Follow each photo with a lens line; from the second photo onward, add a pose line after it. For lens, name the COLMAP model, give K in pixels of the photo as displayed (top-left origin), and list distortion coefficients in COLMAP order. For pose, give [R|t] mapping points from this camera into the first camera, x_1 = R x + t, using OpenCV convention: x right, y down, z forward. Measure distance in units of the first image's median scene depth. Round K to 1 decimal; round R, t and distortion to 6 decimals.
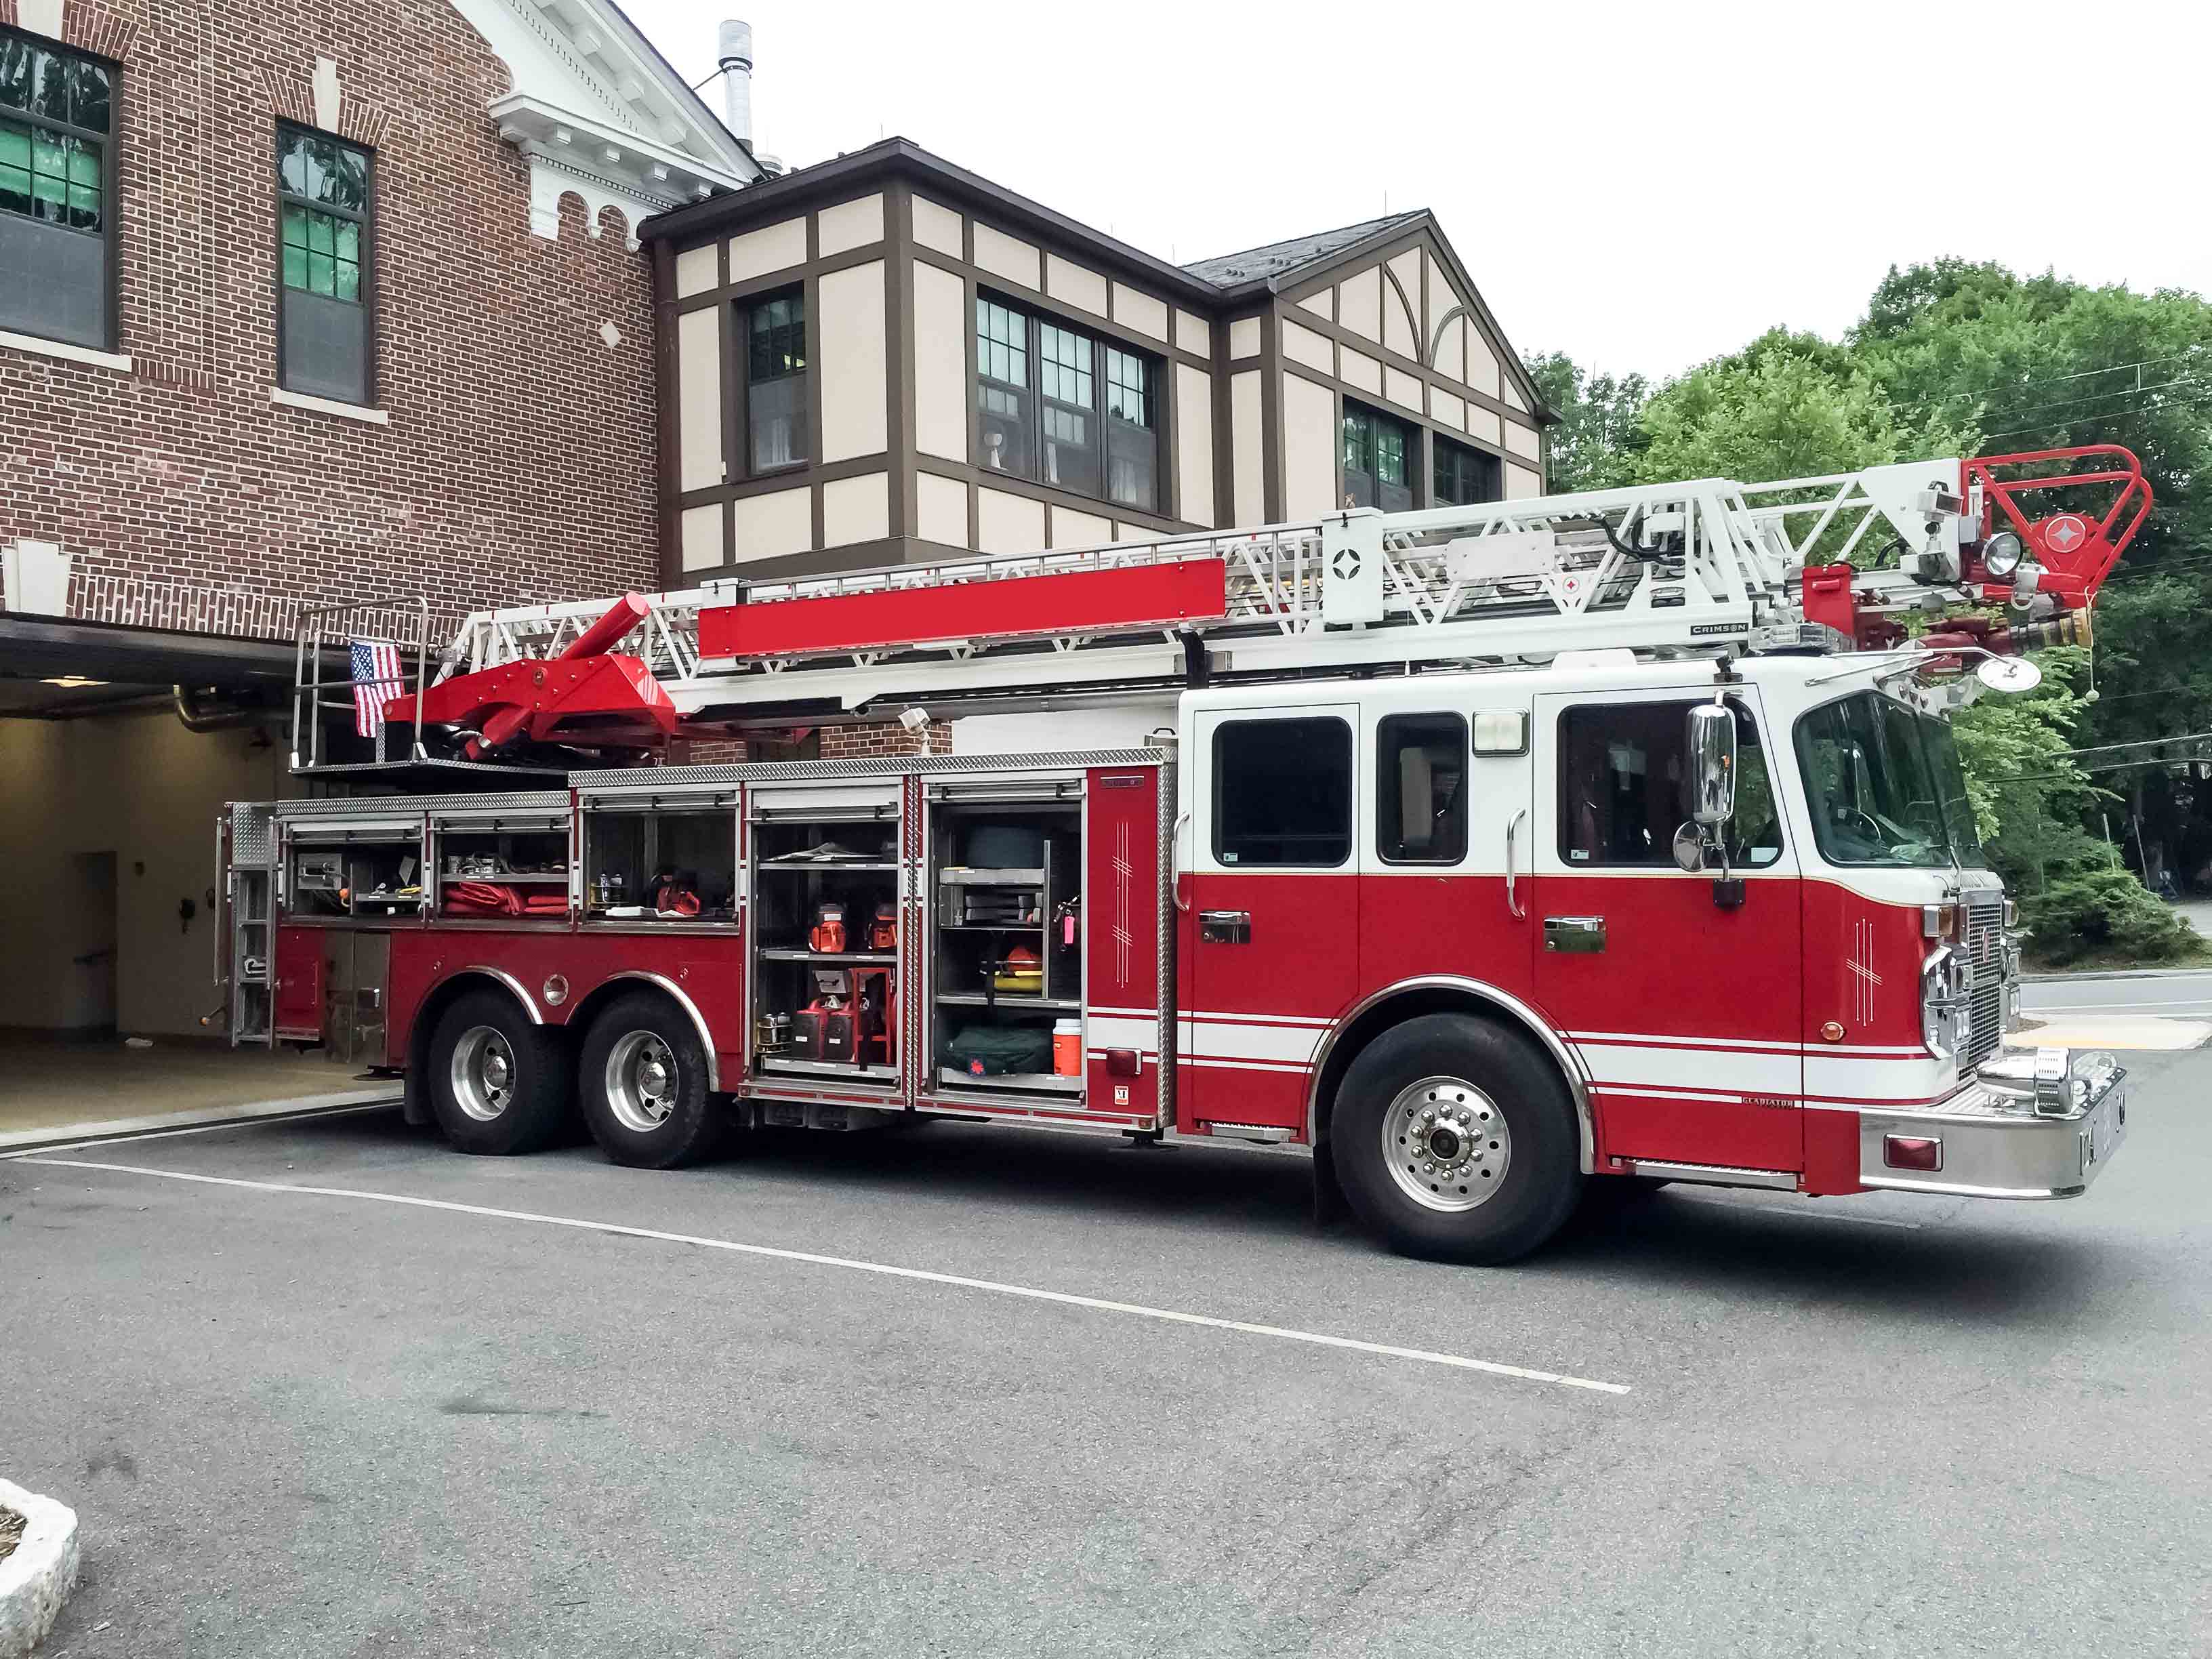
lens RADIAL K [[1922.5, 0, 1111.7], [0, 1922.5, 823.3], [0, 0, 1]] dist [0.095421, -0.136958]
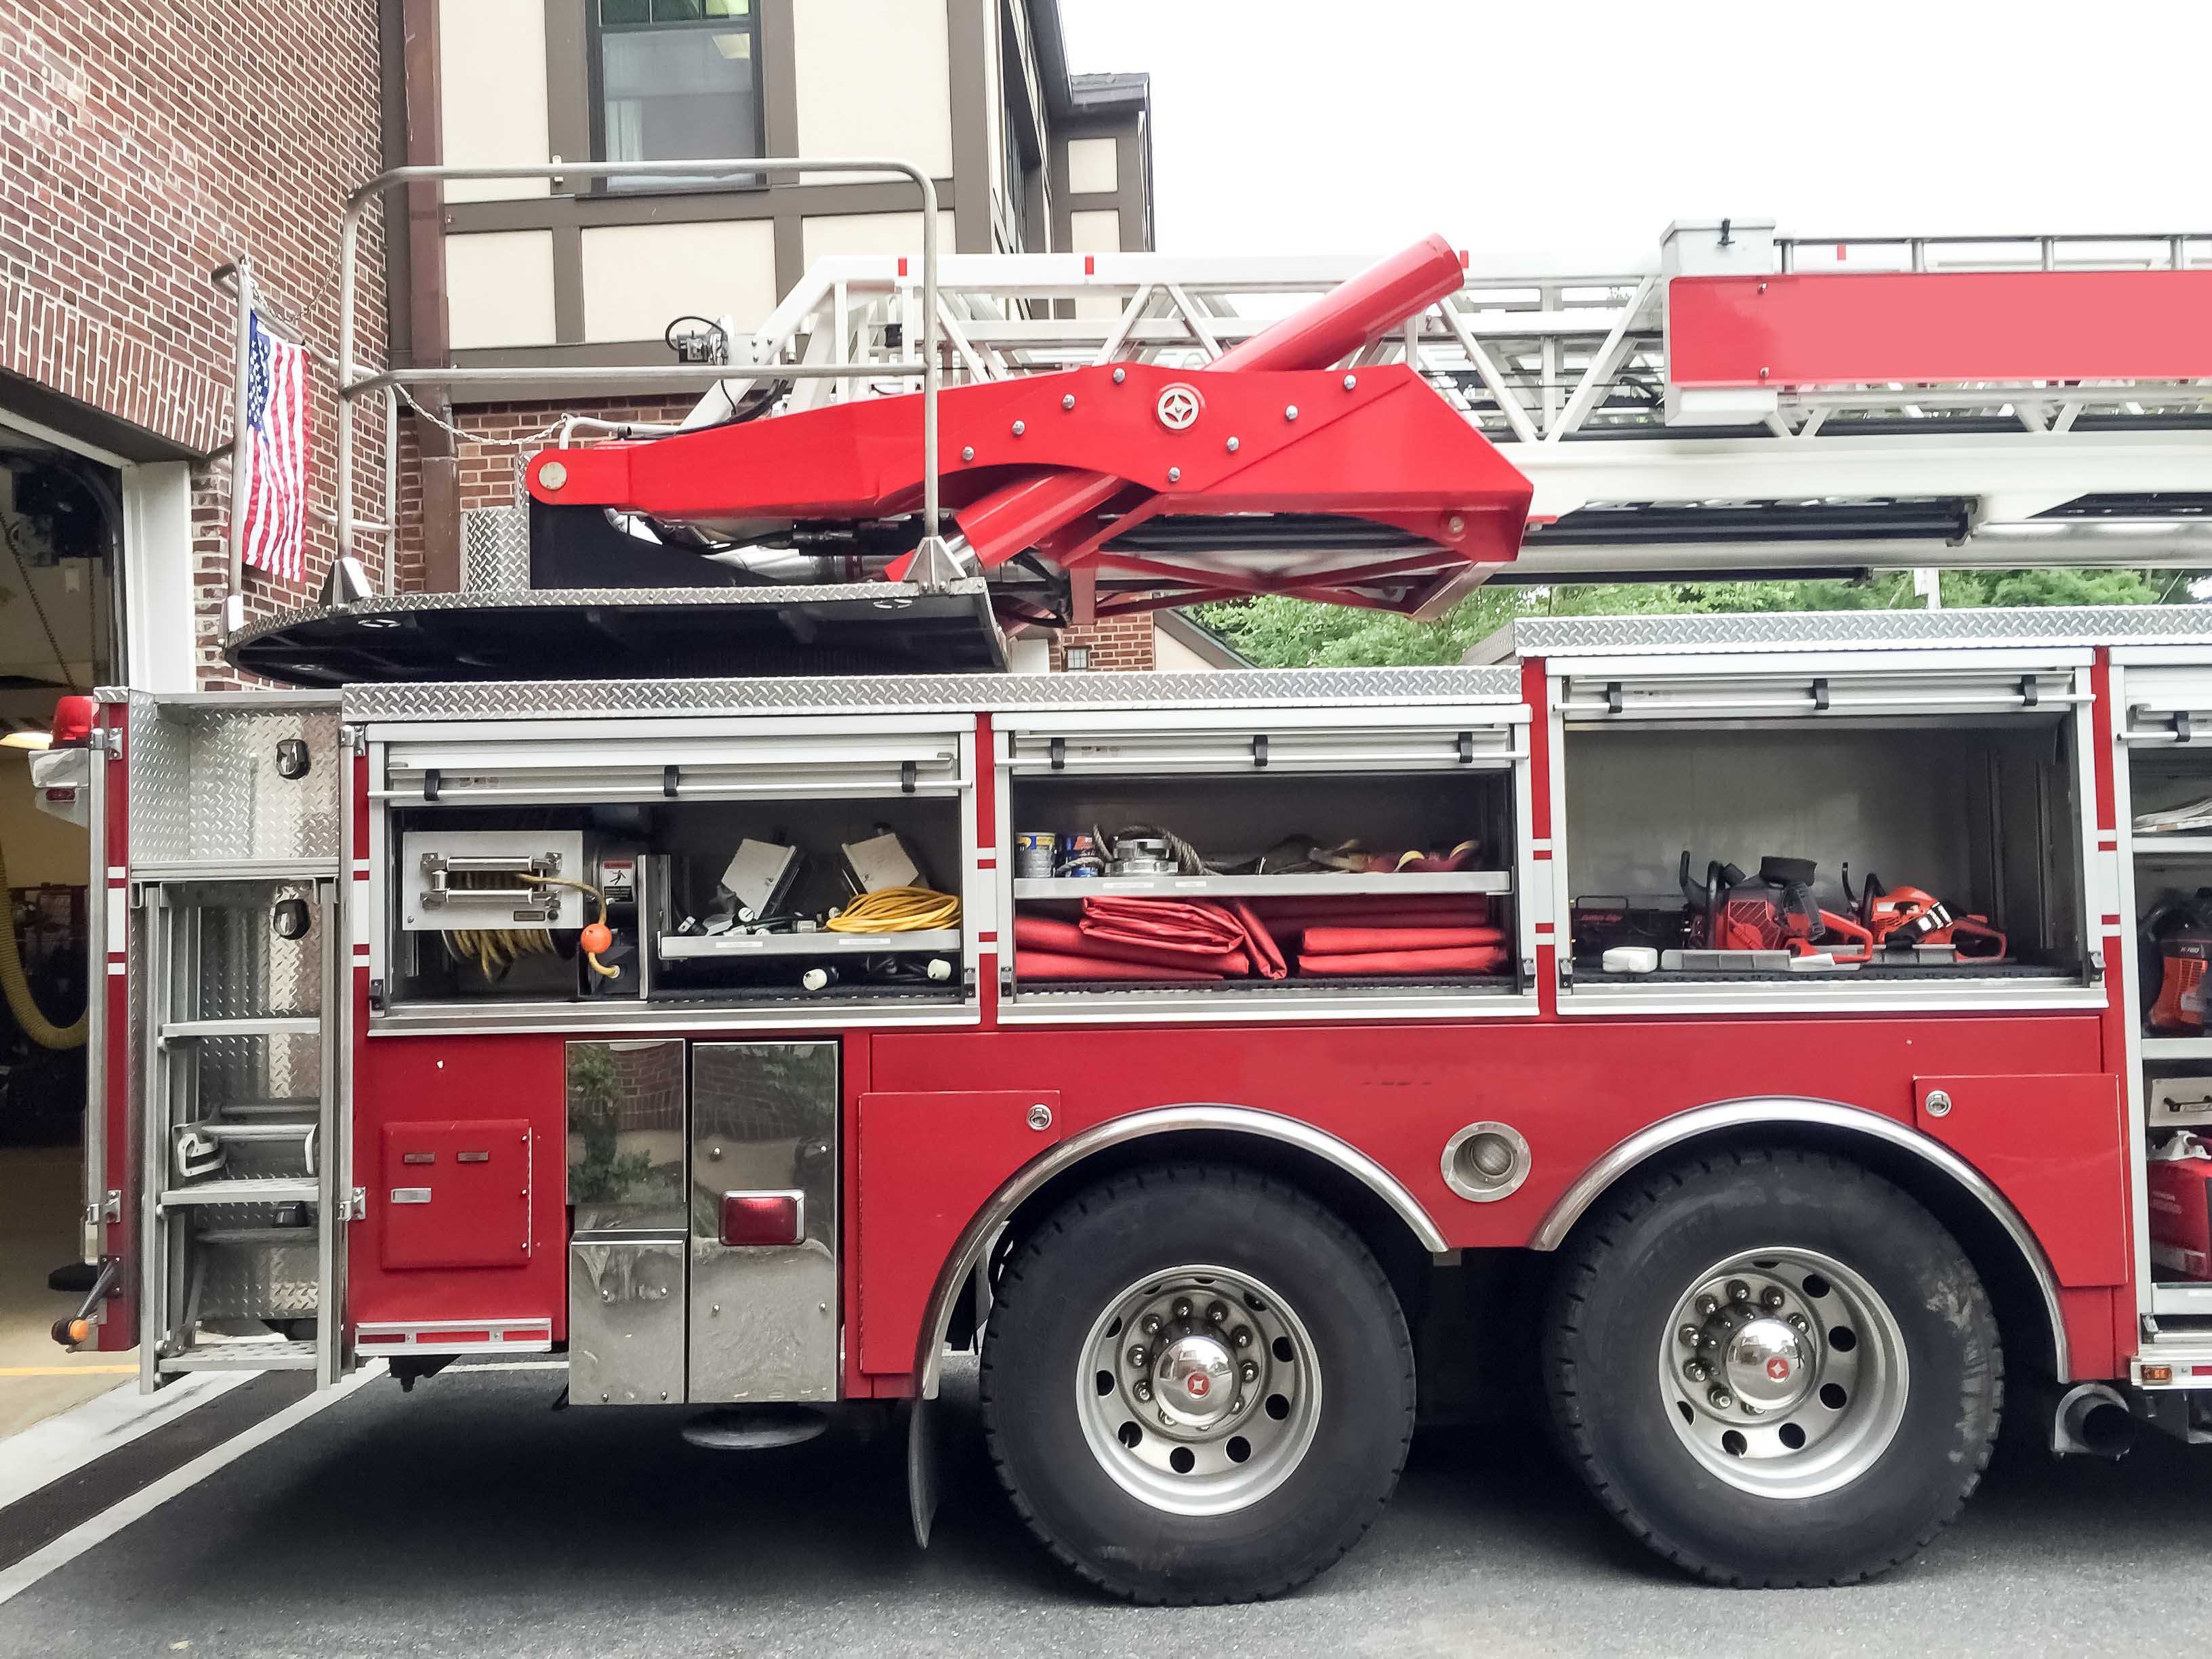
lens RADIAL K [[1794.5, 0, 1106.3], [0, 1794.5, 811.9], [0, 0, 1]] dist [0.141050, -0.191030]
pose [[0.829198, 0.010067, 0.558865, -0.575291], [0.001670, 0.999789, -0.020488, 0.021913], [-0.558953, 0.017922, 0.829006, 0.748362]]
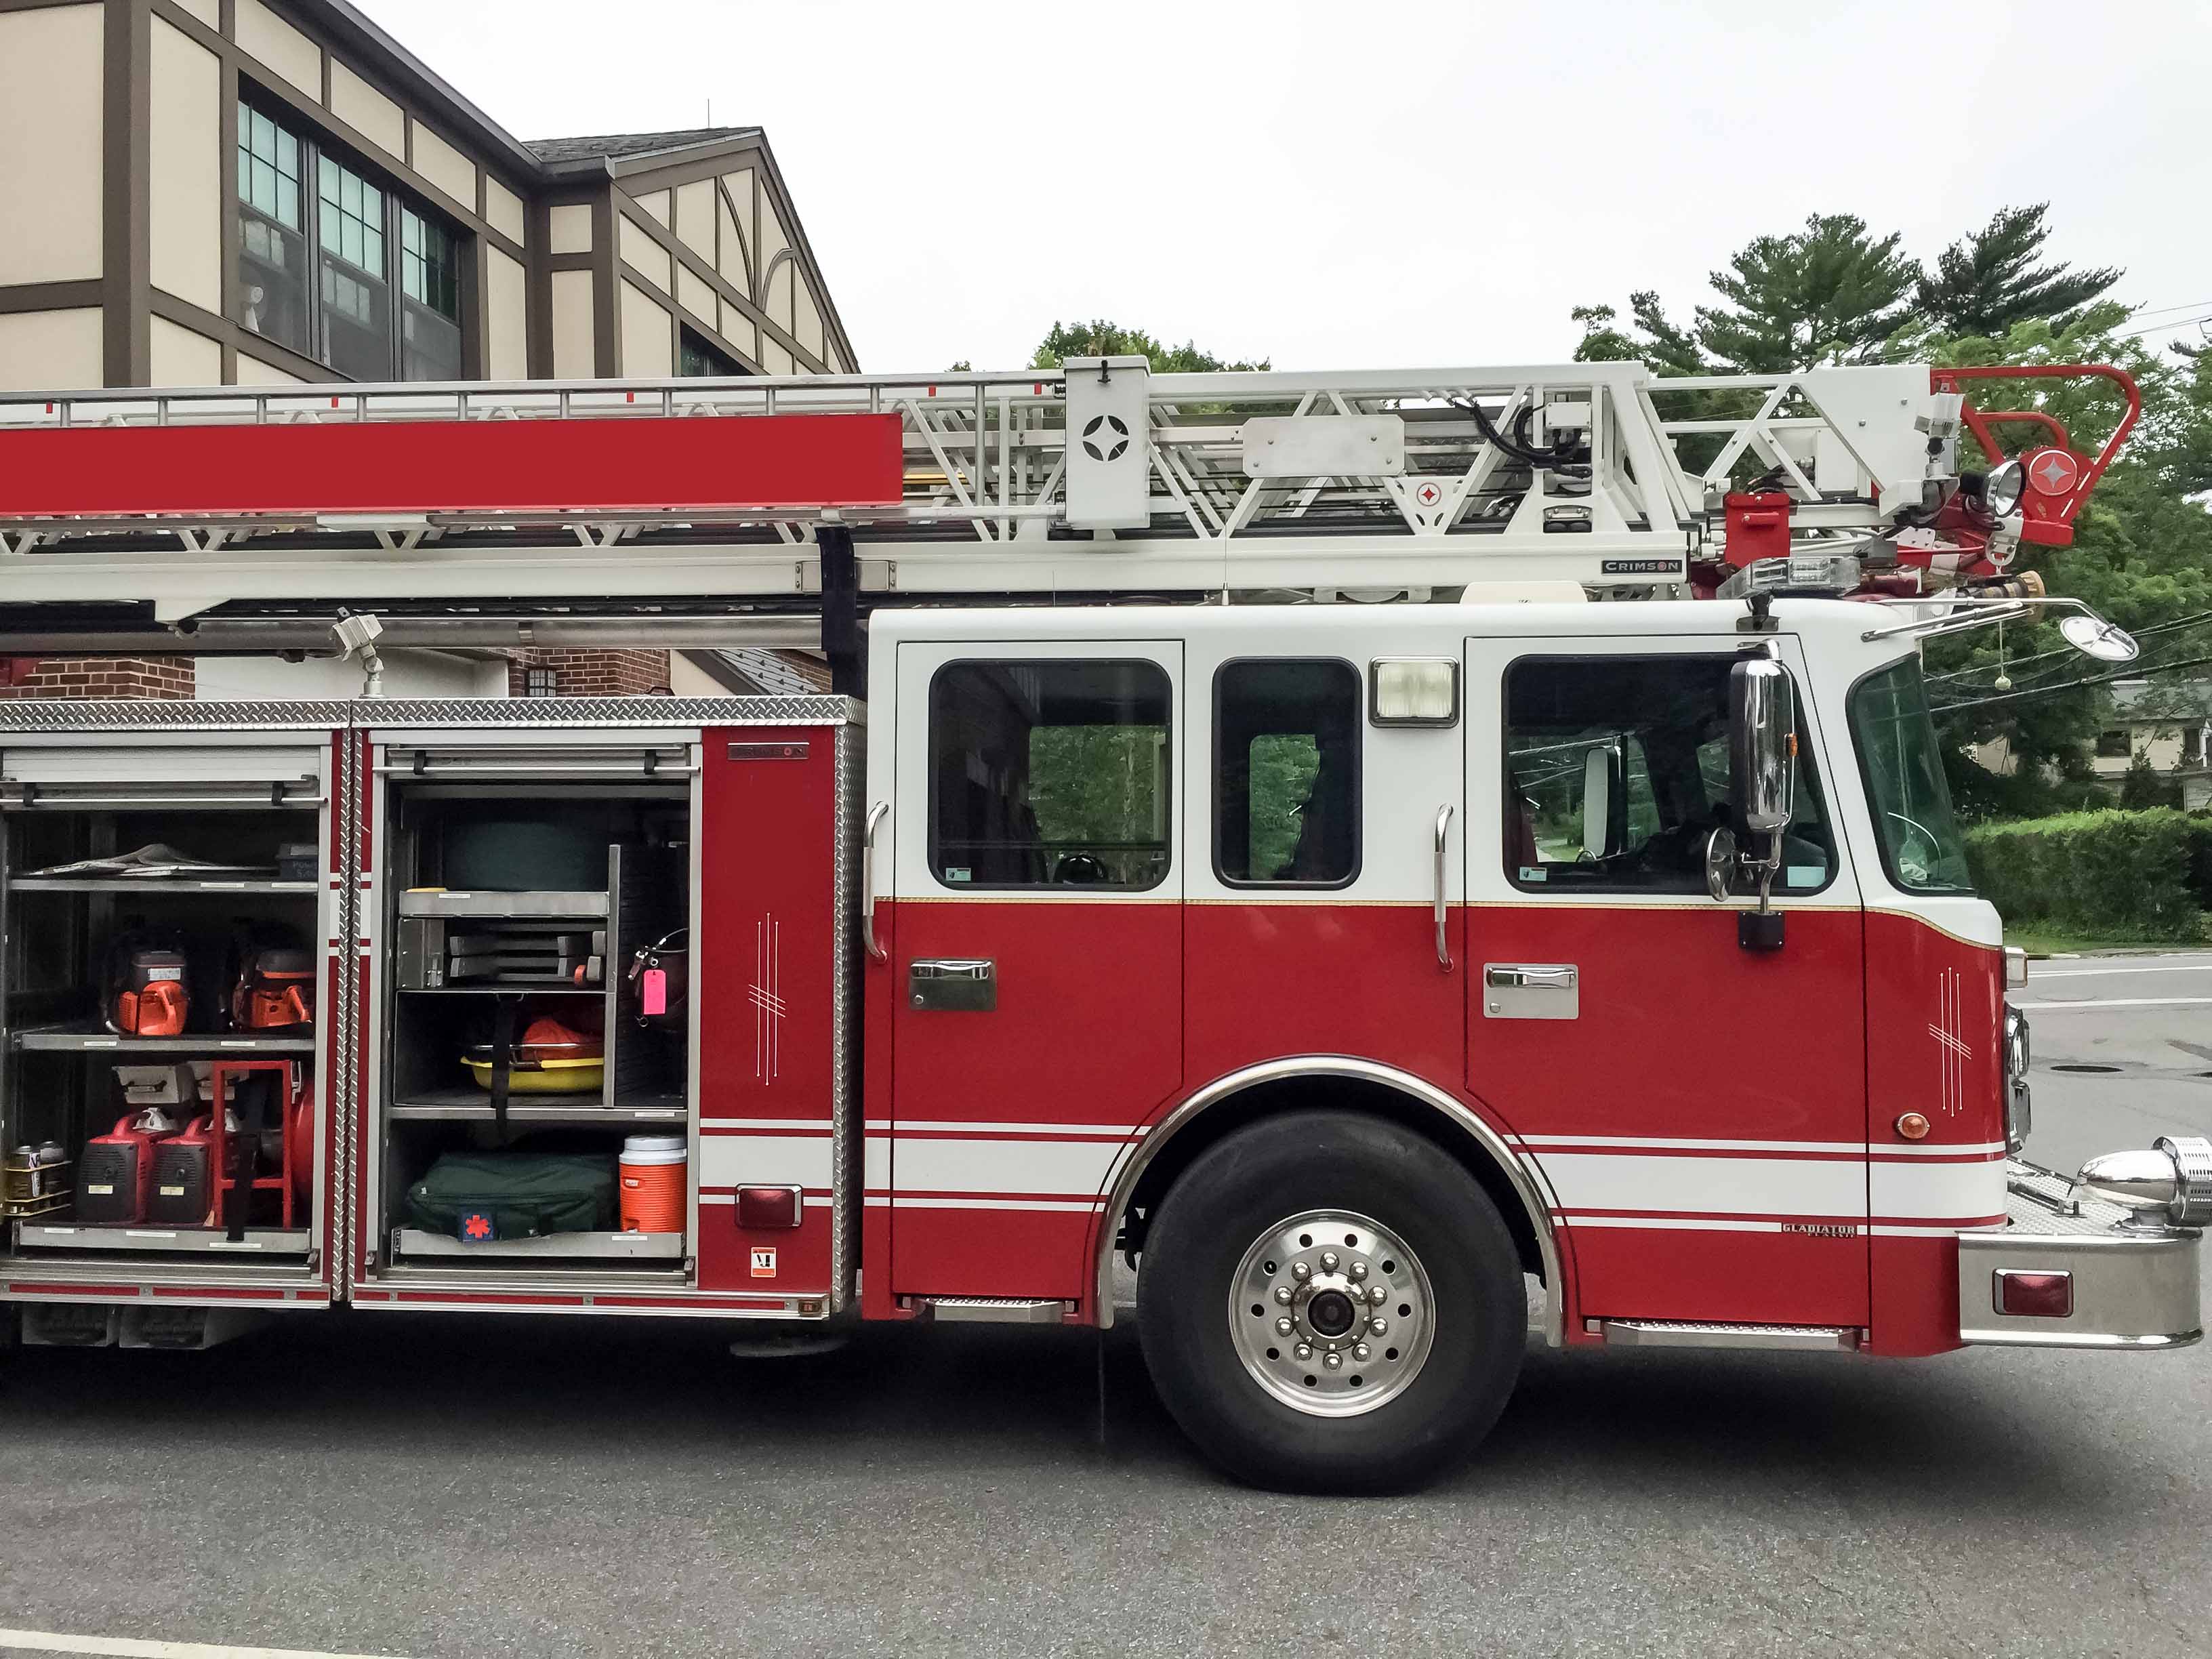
lens RADIAL K [[1877.3, 0, 1118.3], [0, 1877.3, 831.2], [0, 0, 1]] dist [0.099870, -0.139358]
pose [[0.894427, 0.017816, 0.446859, -0.137405], [-0.015105, 0.999840, -0.009629, 0.006866], [-0.446958, 0.001863, 0.894553, 0.342210]]
